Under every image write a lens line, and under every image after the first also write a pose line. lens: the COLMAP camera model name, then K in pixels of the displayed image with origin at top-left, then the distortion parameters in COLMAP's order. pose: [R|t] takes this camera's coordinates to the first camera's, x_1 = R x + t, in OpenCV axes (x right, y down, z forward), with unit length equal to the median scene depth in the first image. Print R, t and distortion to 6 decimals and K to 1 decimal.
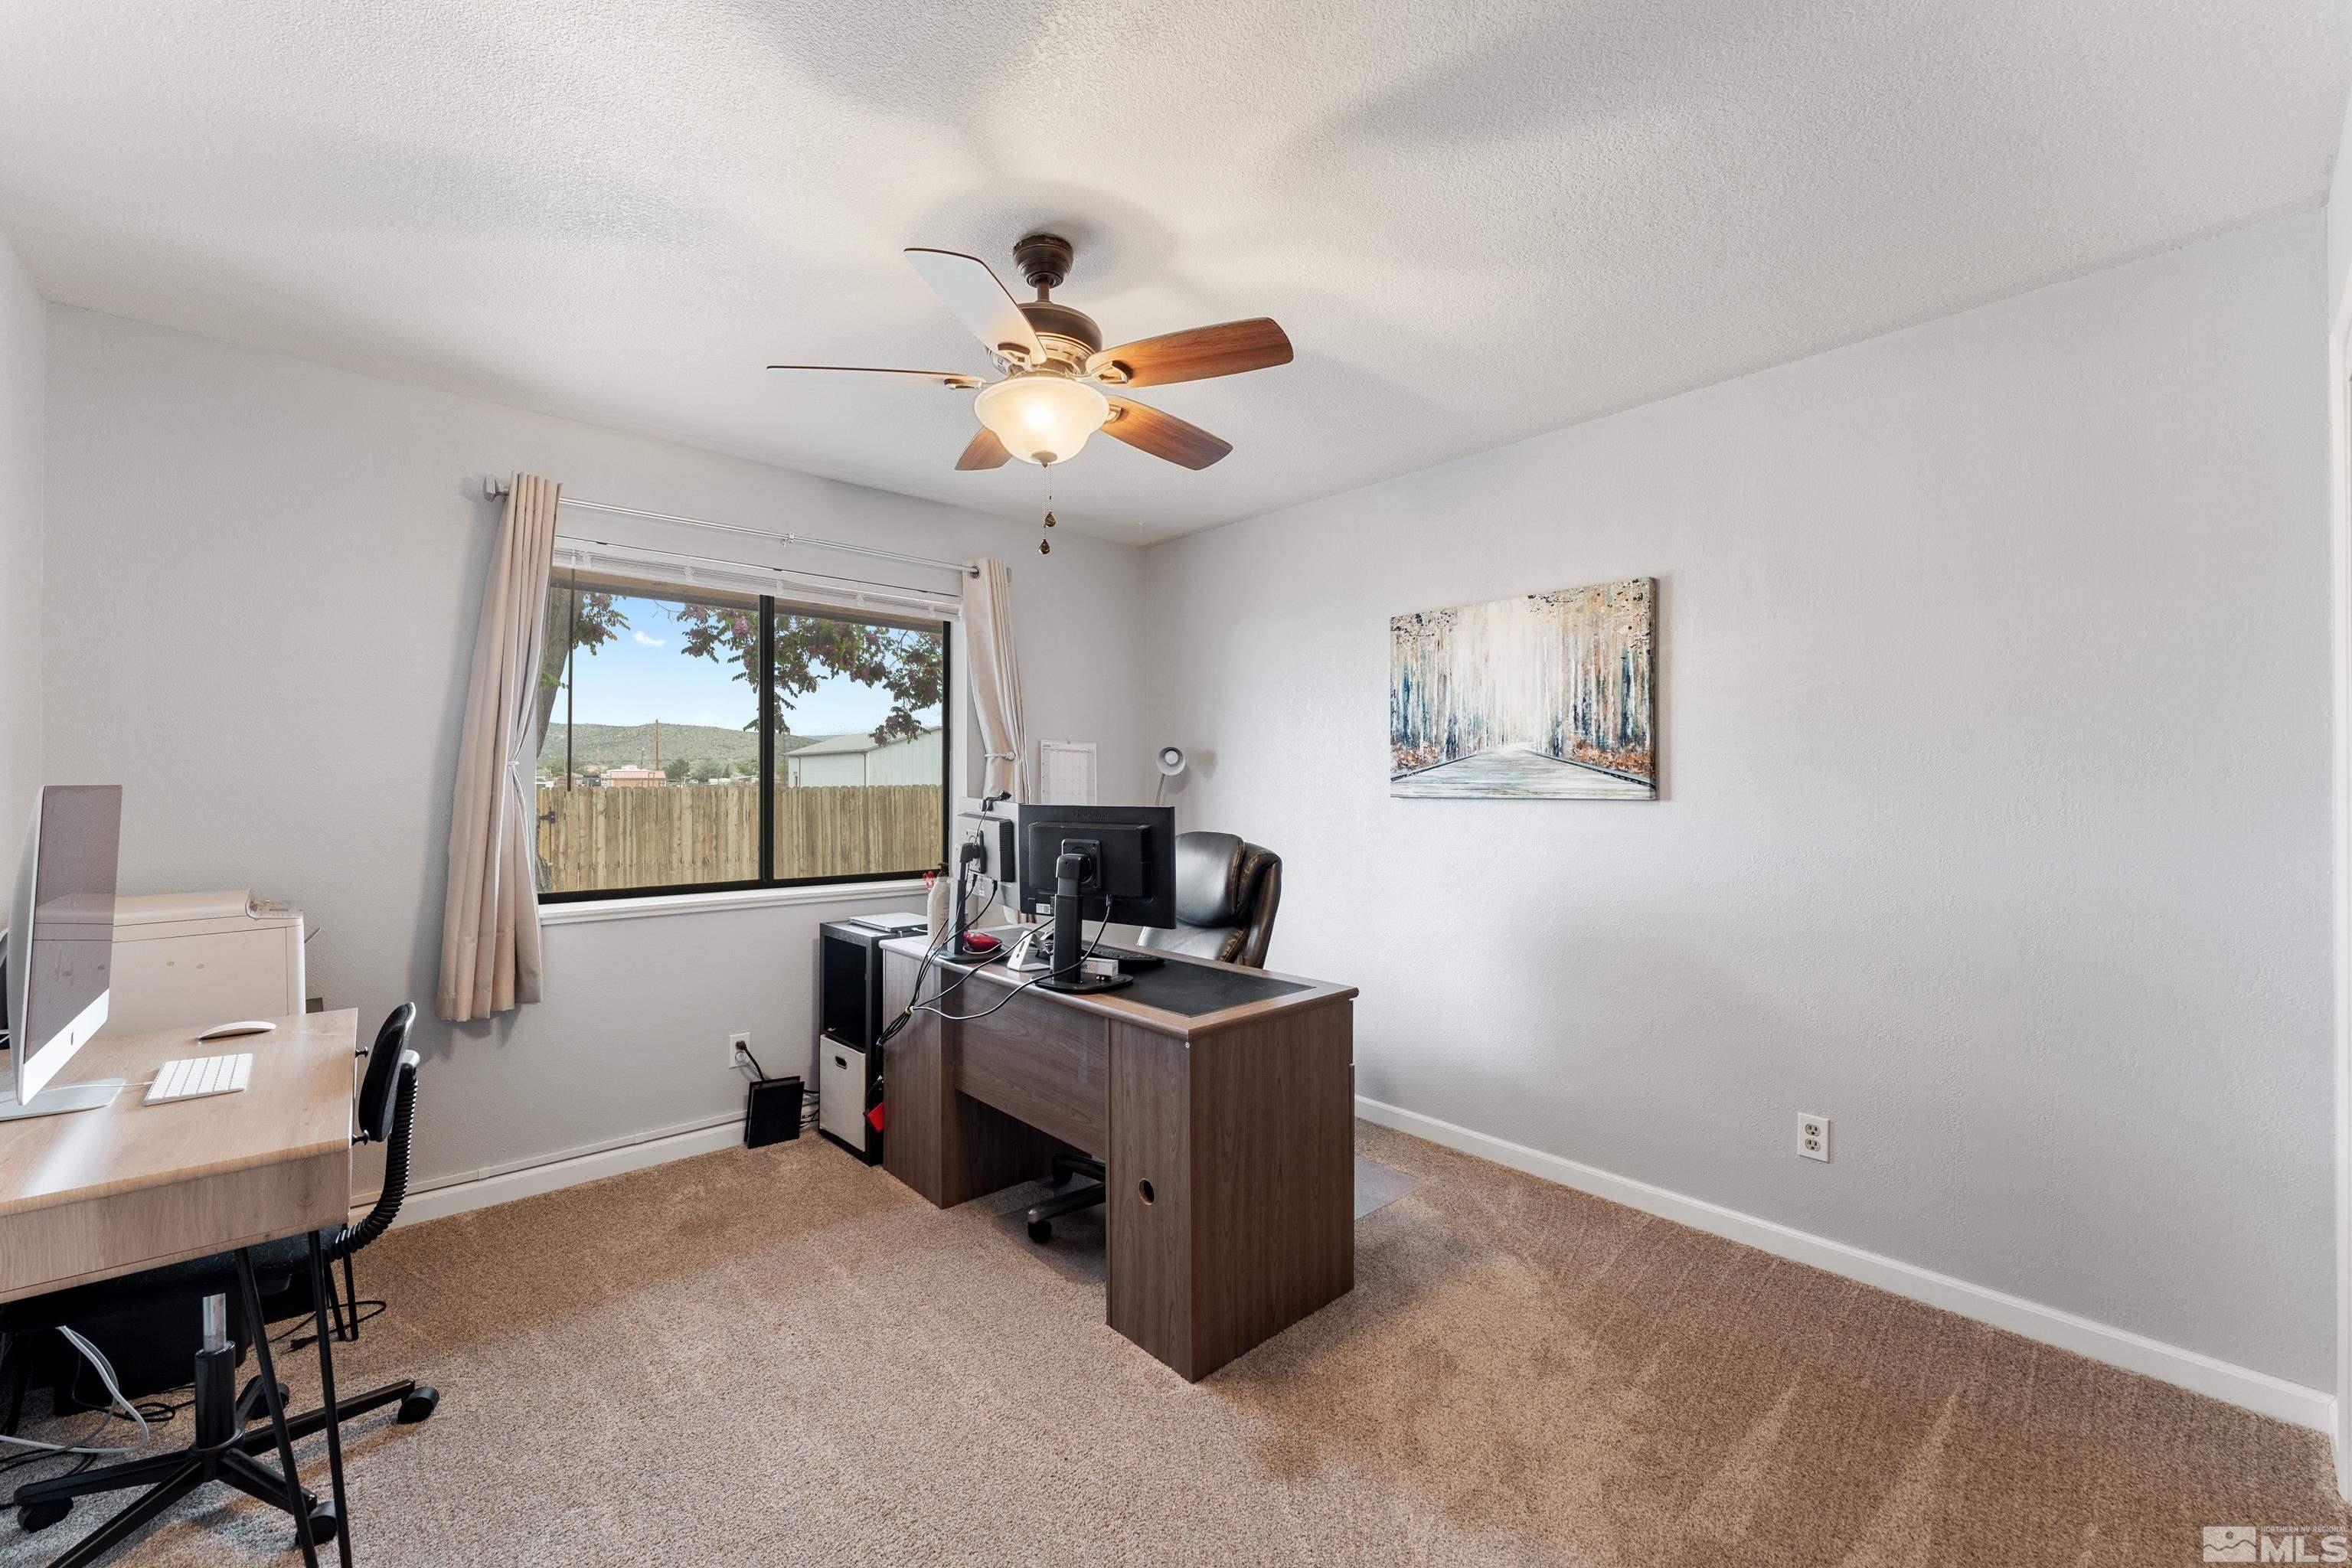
lens RADIAL K [[937.8, 0, 1182.5], [0, 937.8, 781.0], [0, 0, 1]] dist [0.002431, 0.000050]
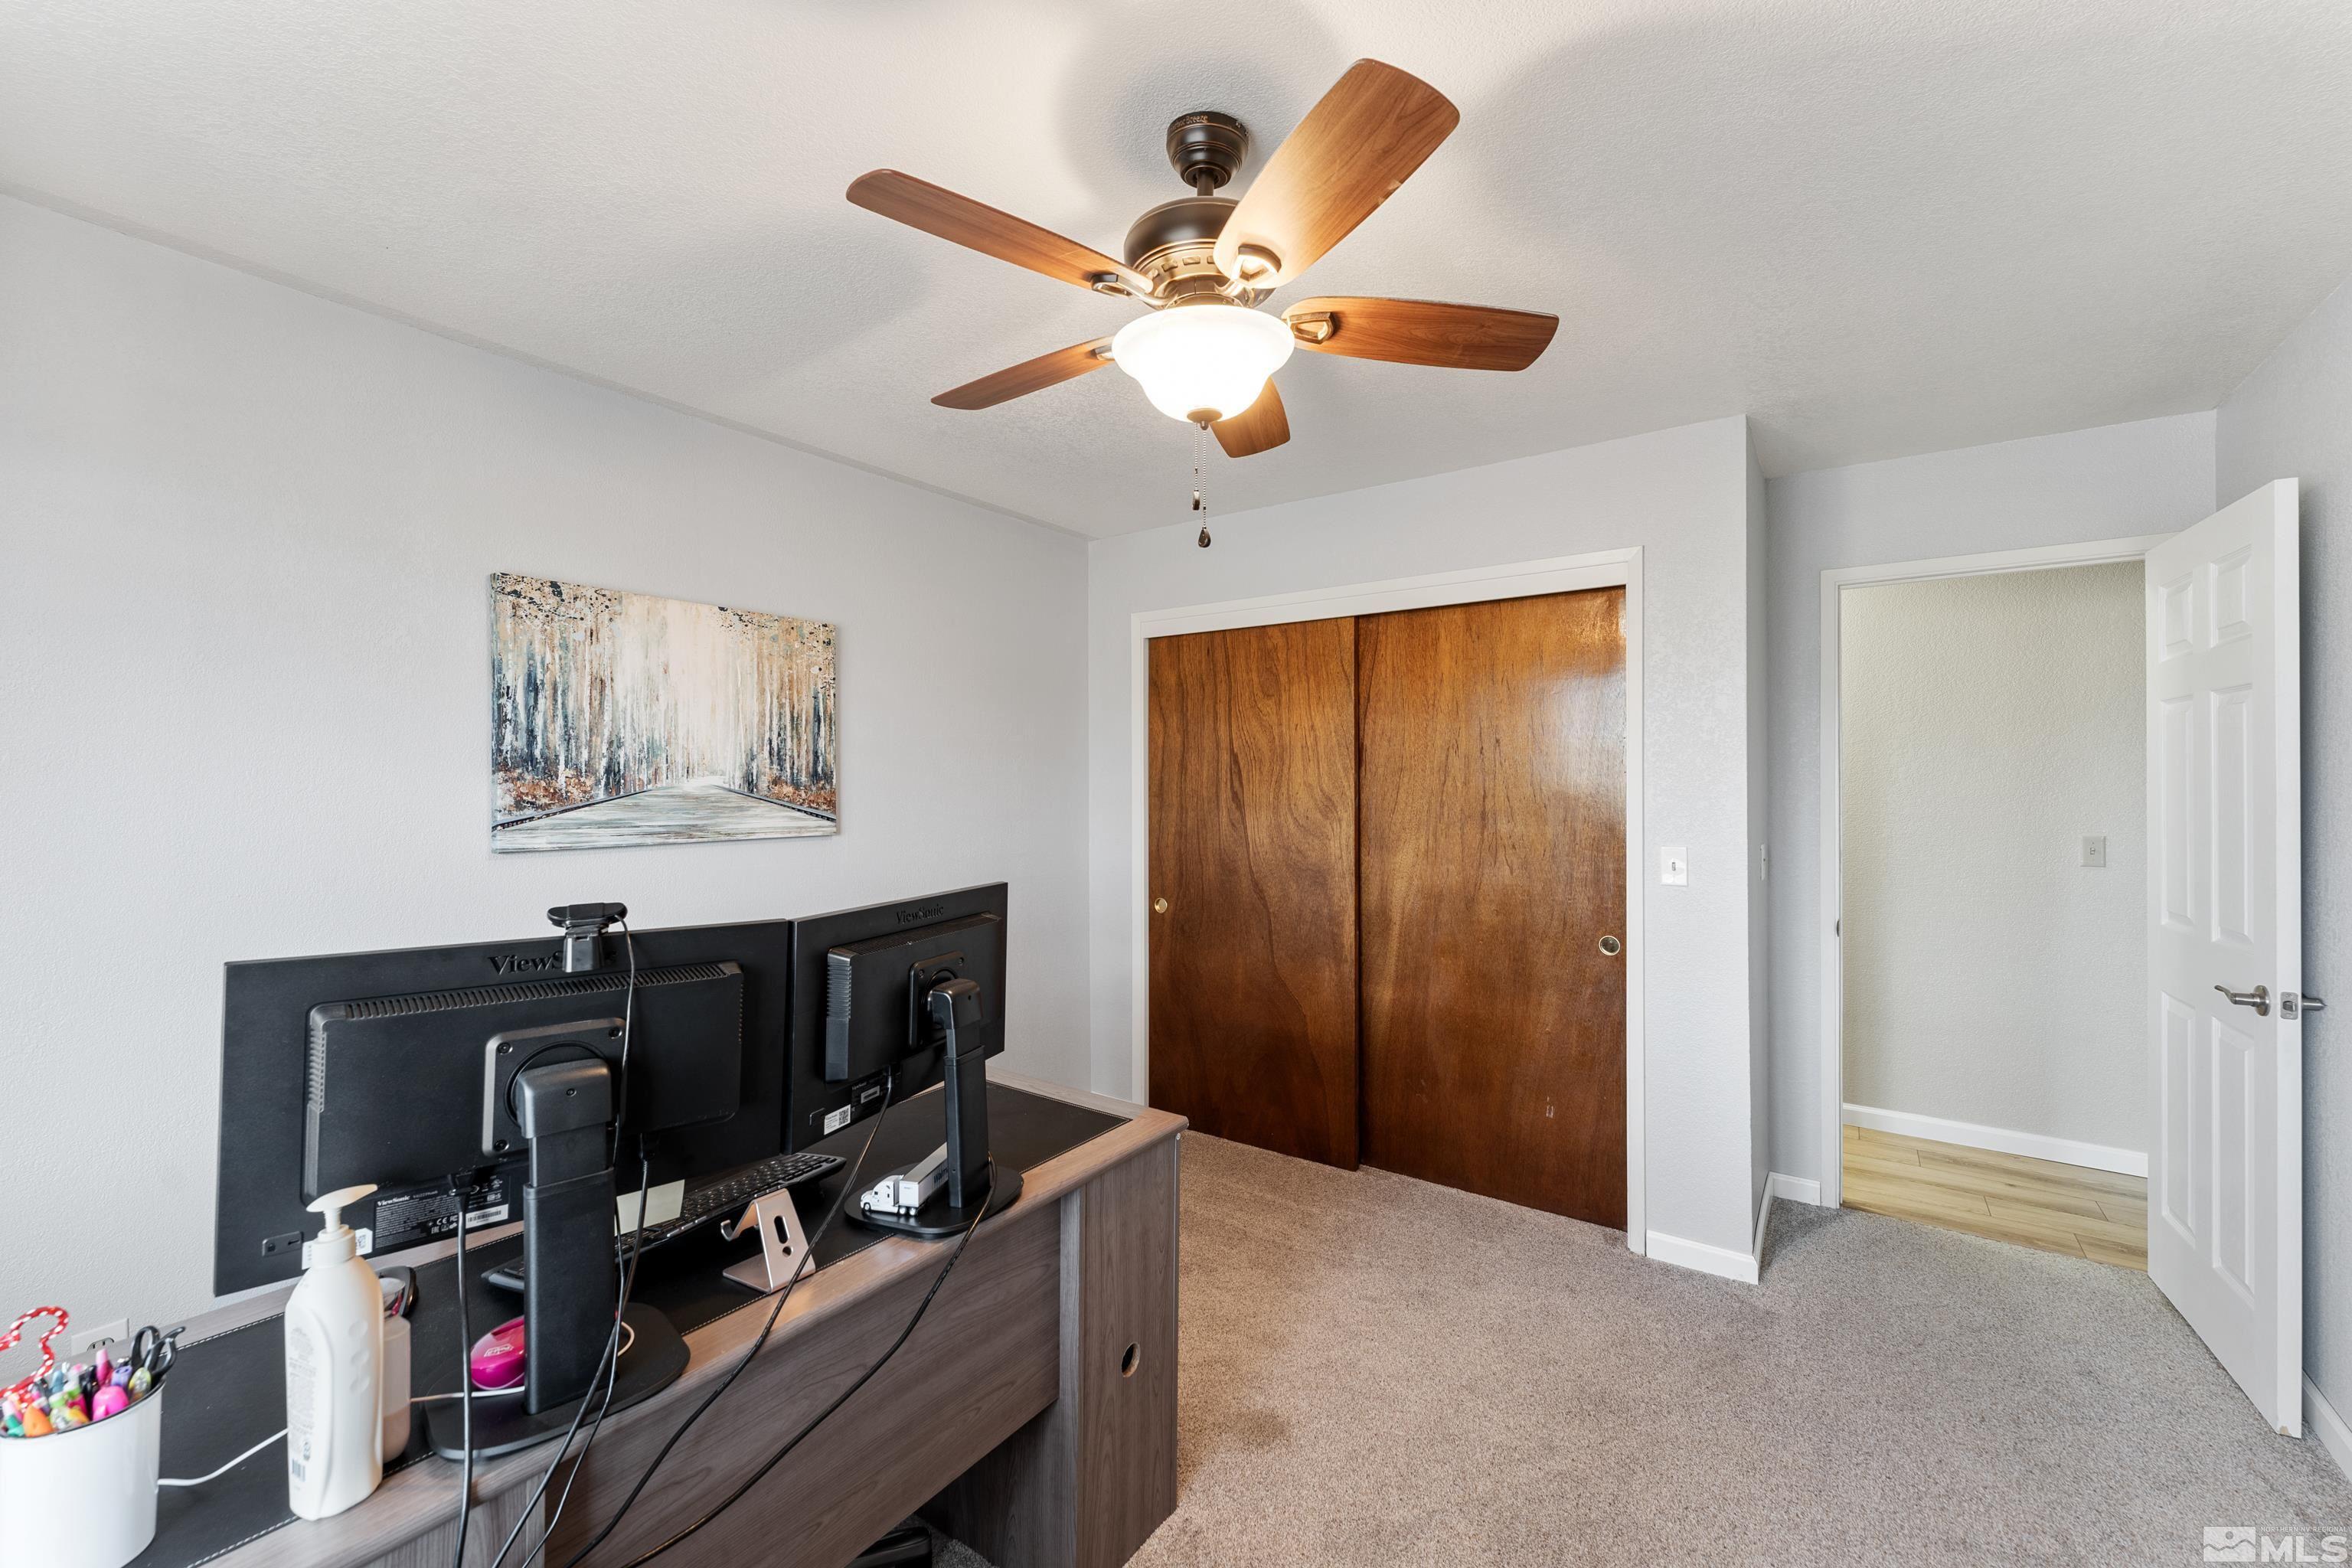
lens RADIAL K [[937.8, 0, 1173.6], [0, 937.8, 781.6], [0, 0, 1]] dist [0.002431, 0.000050]
pose [[-0.214837, -0.003805, 0.976642, -0.540690], [-0.008860, 0.999959, 0.001947, -0.039743], [-0.976610, -0.008234, -0.214862, 0.739891]]
